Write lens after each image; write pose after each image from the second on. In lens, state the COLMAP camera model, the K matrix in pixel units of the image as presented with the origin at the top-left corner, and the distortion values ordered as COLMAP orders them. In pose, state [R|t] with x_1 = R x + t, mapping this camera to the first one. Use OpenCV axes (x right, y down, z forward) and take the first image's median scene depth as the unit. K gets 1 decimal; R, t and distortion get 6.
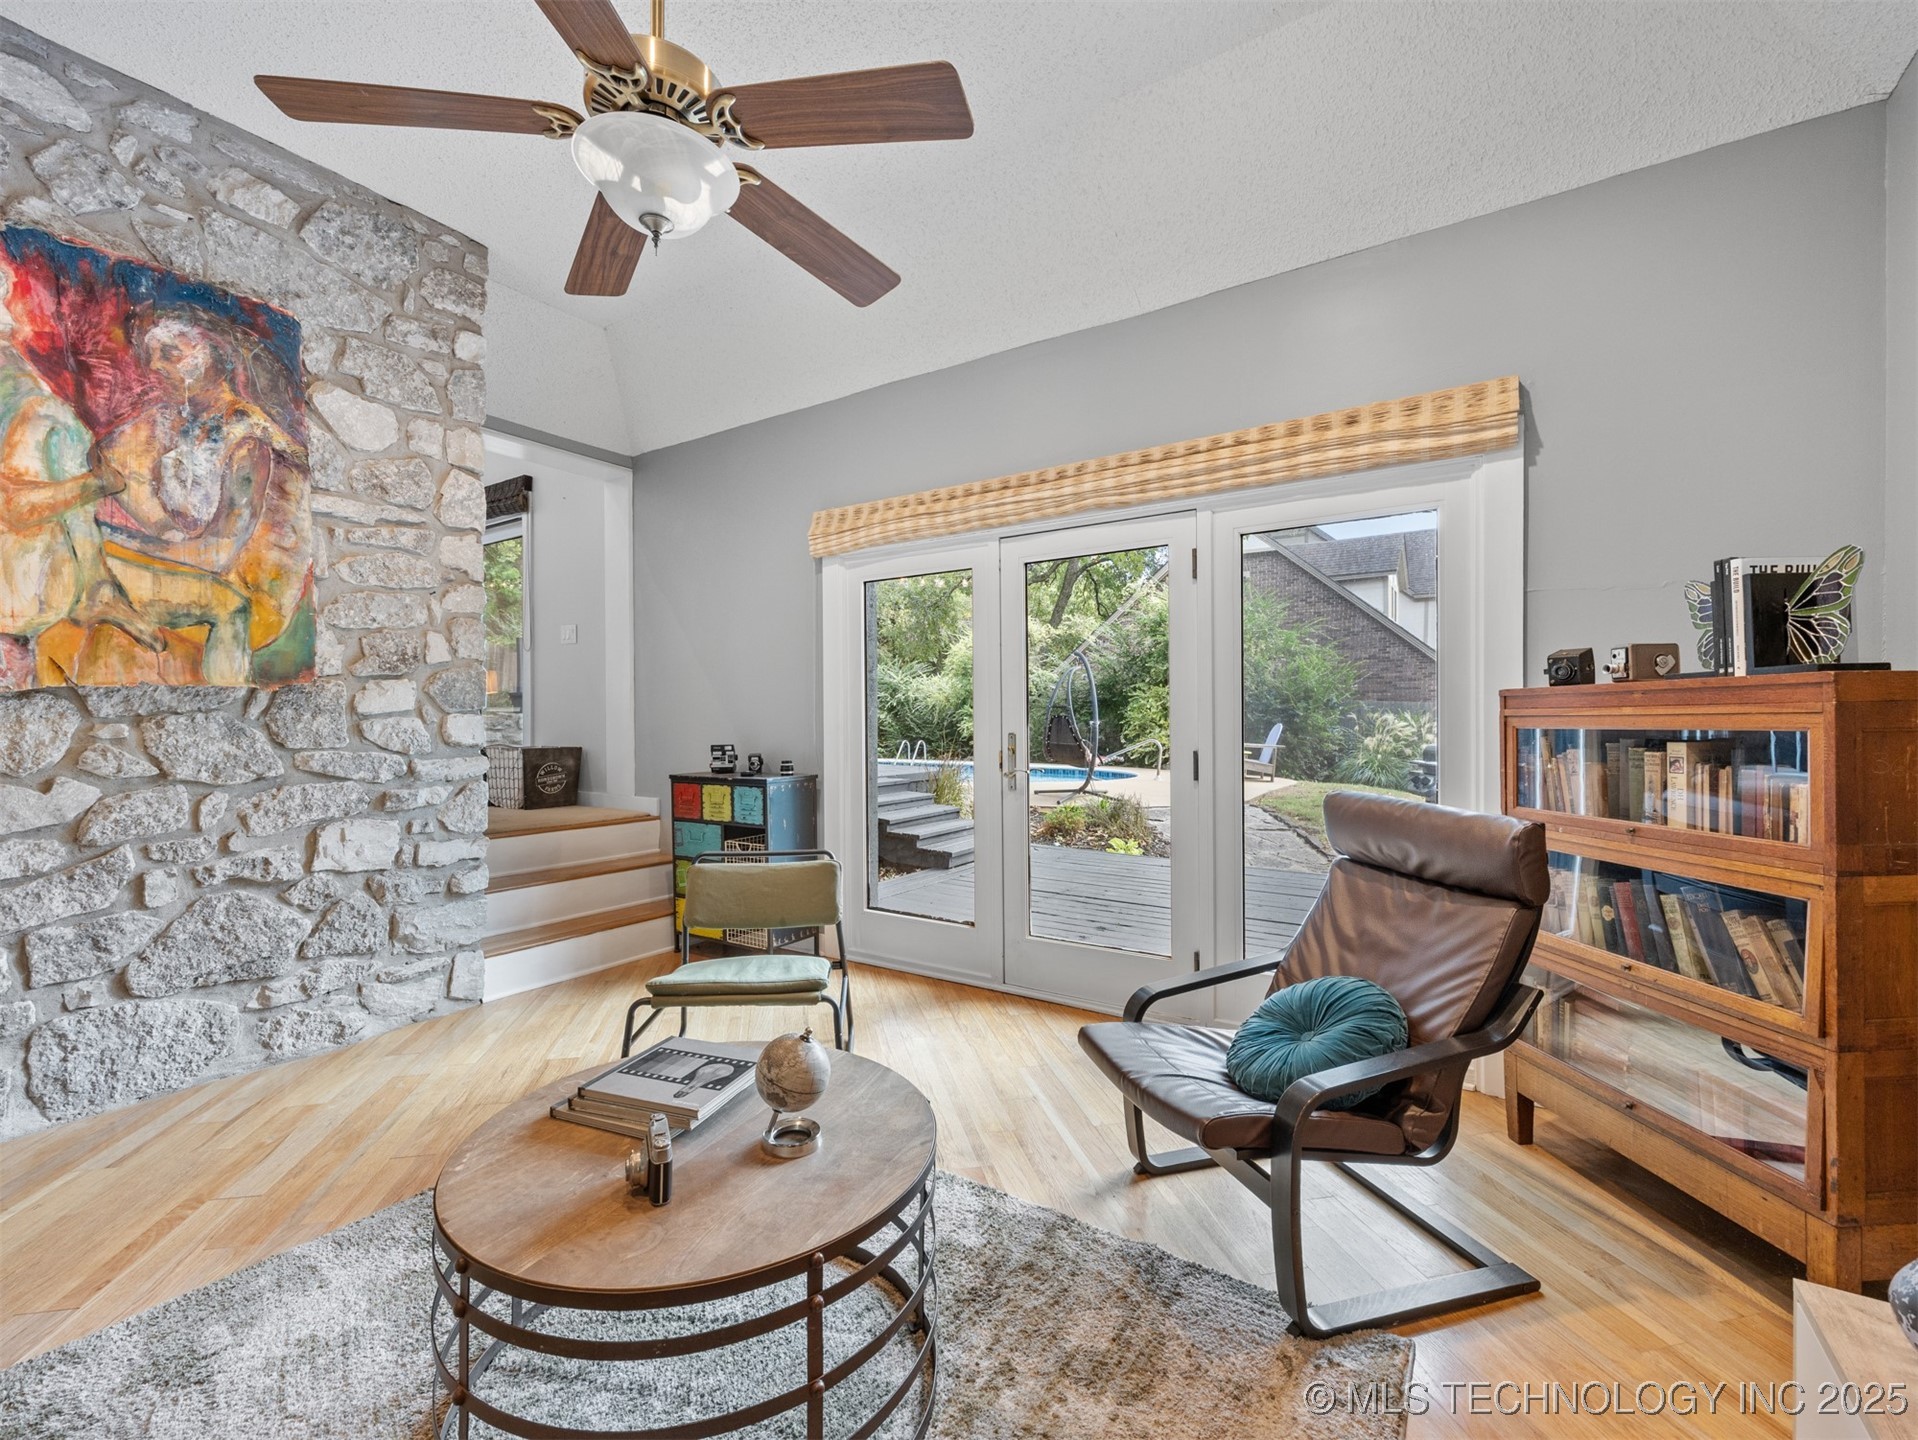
lens RADIAL K [[829.2, 0, 952.5], [0, 829.2, 726.2], [0, 0, 1]] dist [0.001001, 0.000466]
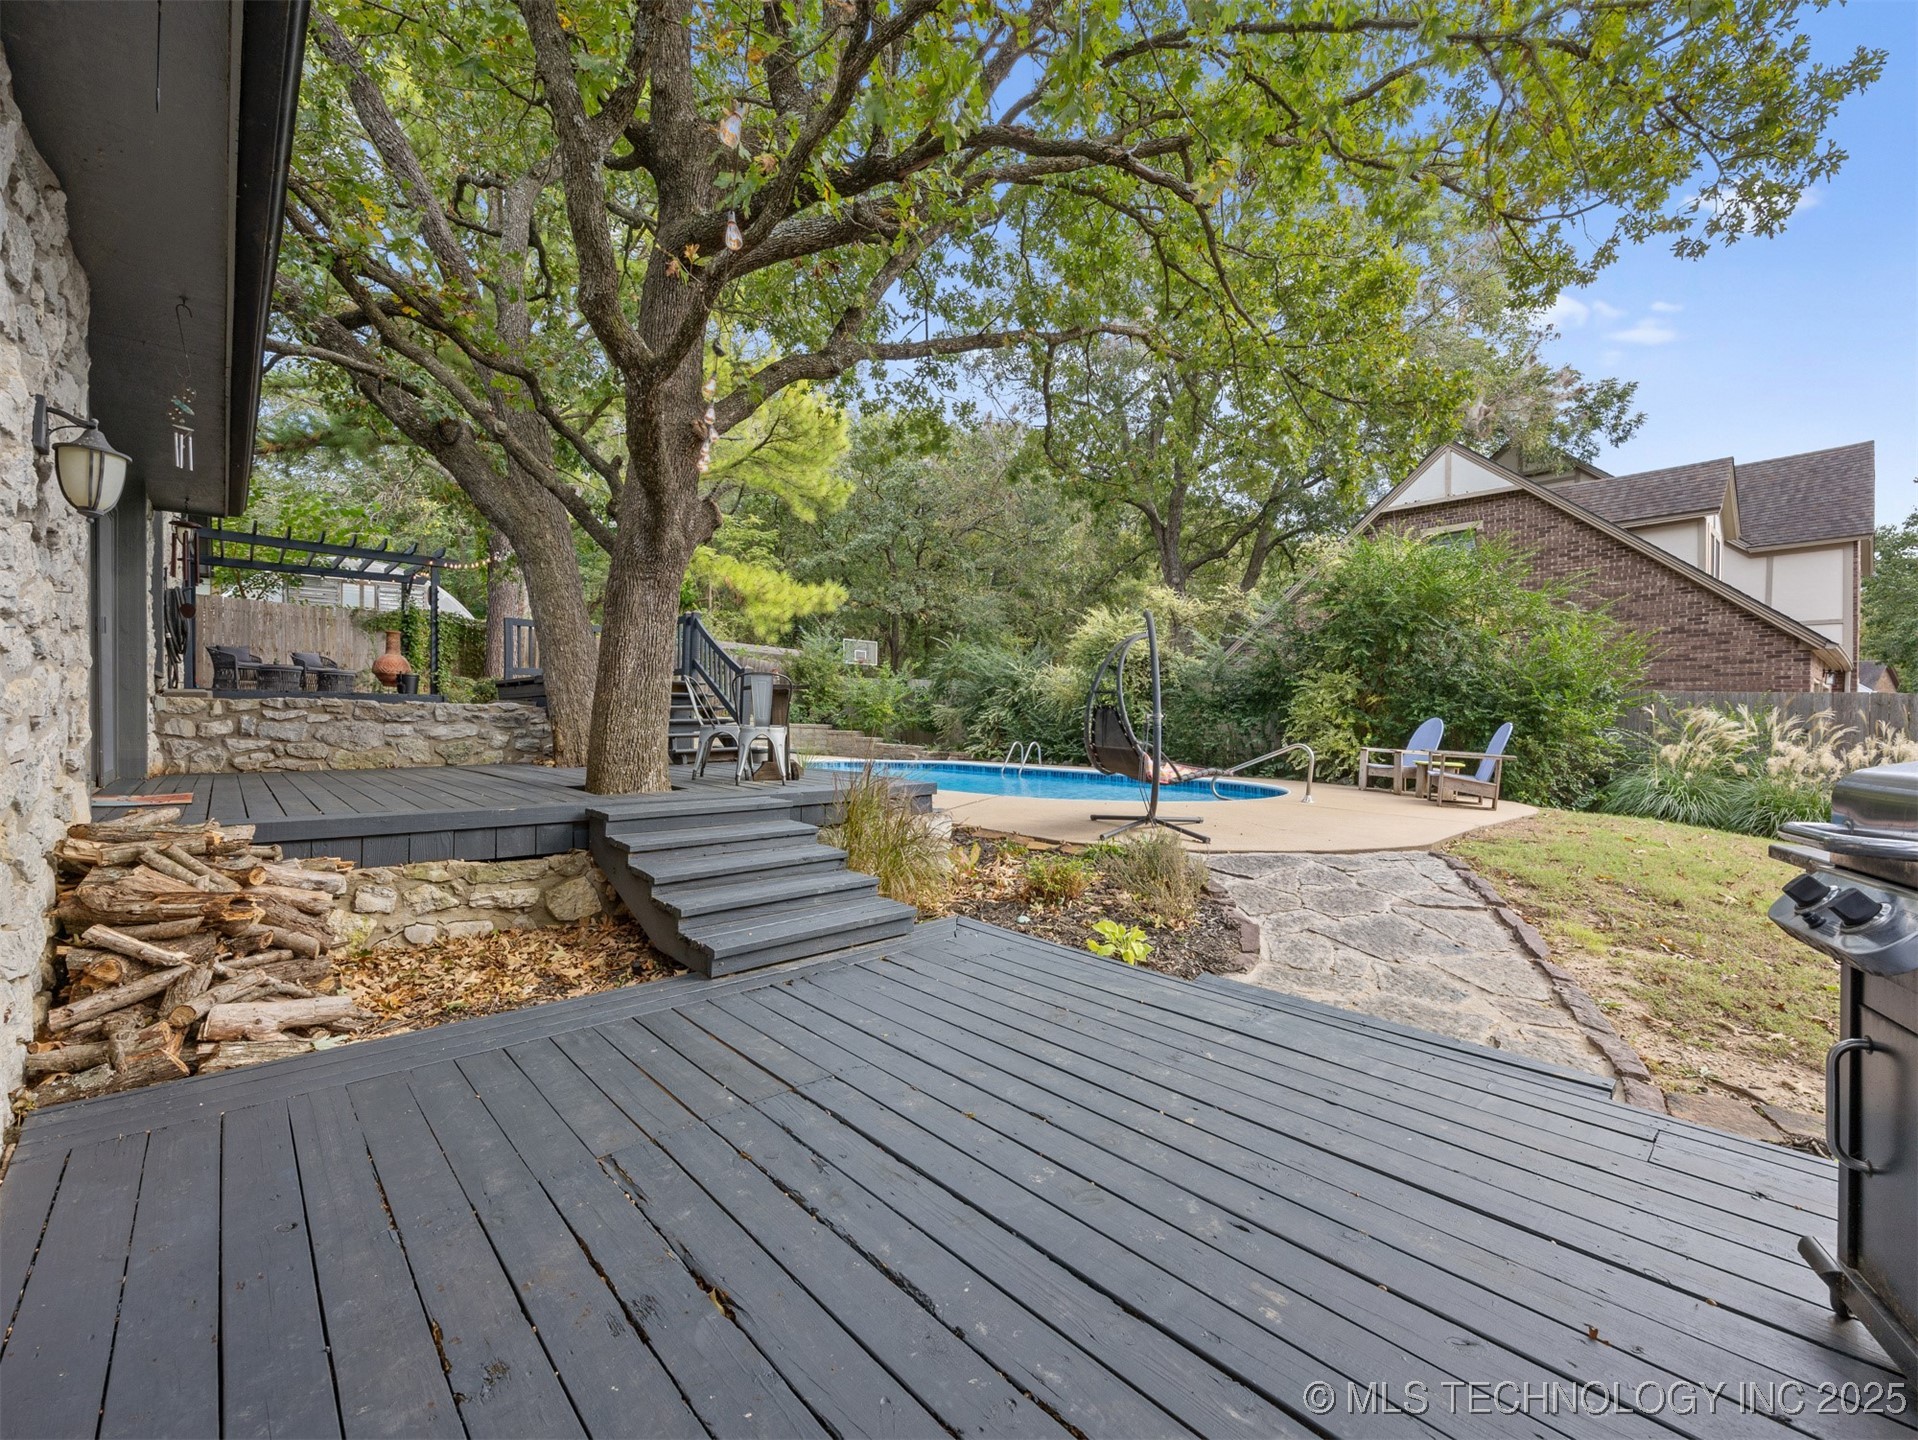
lens RADIAL K [[829.2, 0, 953.3], [0, 829.2, 724.6], [0, 0, 1]] dist [0.001001, 0.000466]
pose [[0.968057, 0.007270, -0.250626, 0.114835], [-0.008243, 0.999962, -0.002834, 0.003624], [0.250596, 0.004810, 0.968080, 0.215026]]
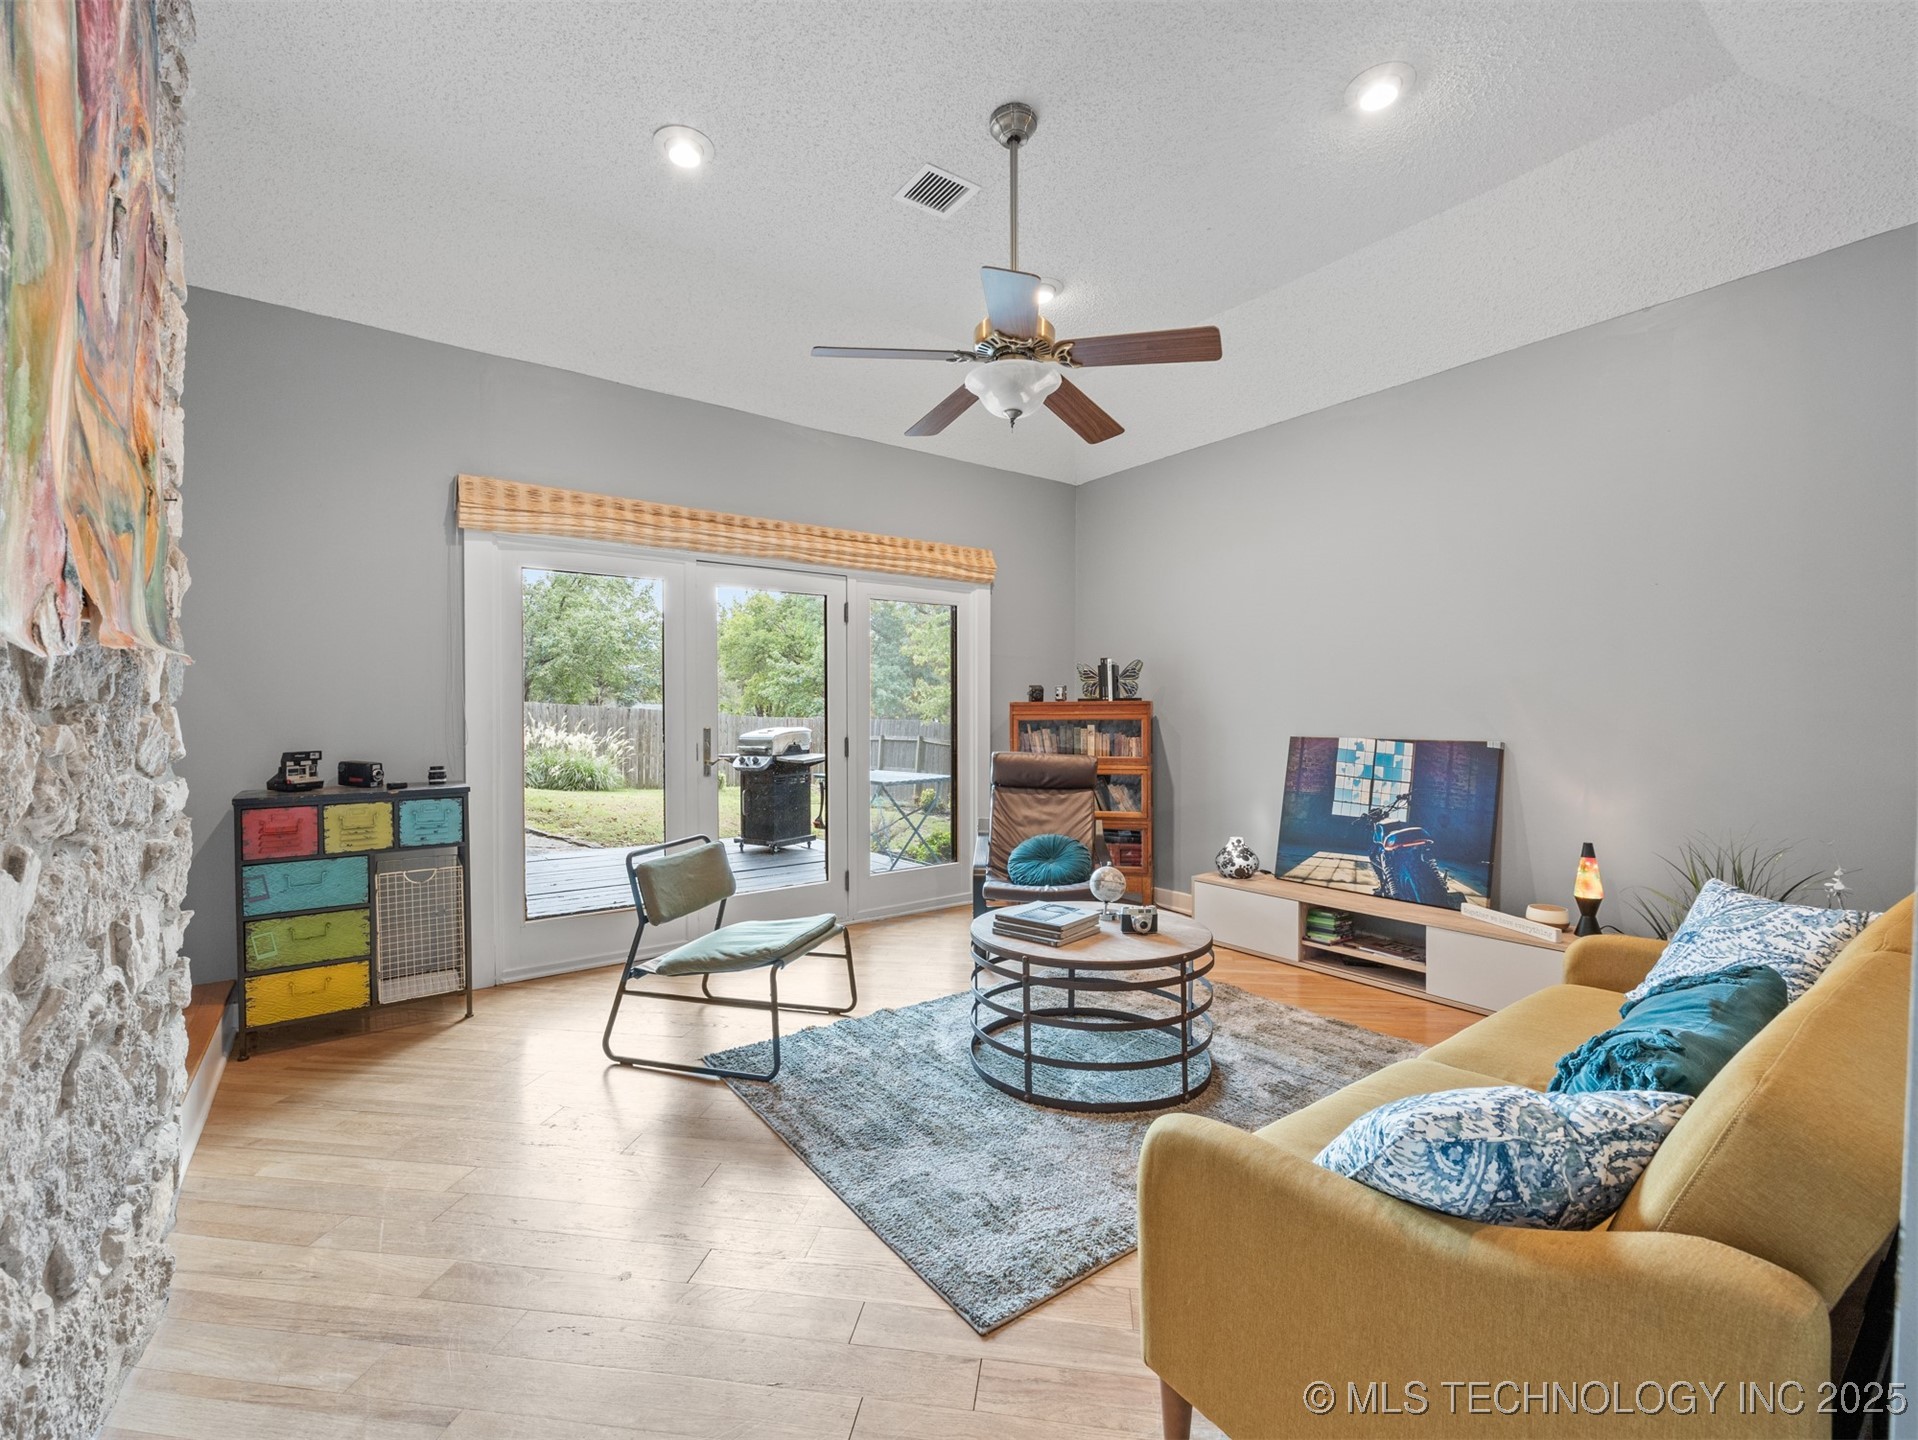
lens RADIAL K [[829.2, 0, 956.0], [0, 829.2, 725.6], [0, 0, 1]] dist [0.001001, 0.000466]
pose [[0.341609, -0.017623, 0.939677, -1.510833], [0.002995, 0.999840, 0.017662, -0.022295], [-0.939837, -0.003219, 0.341607, 0.423578]]
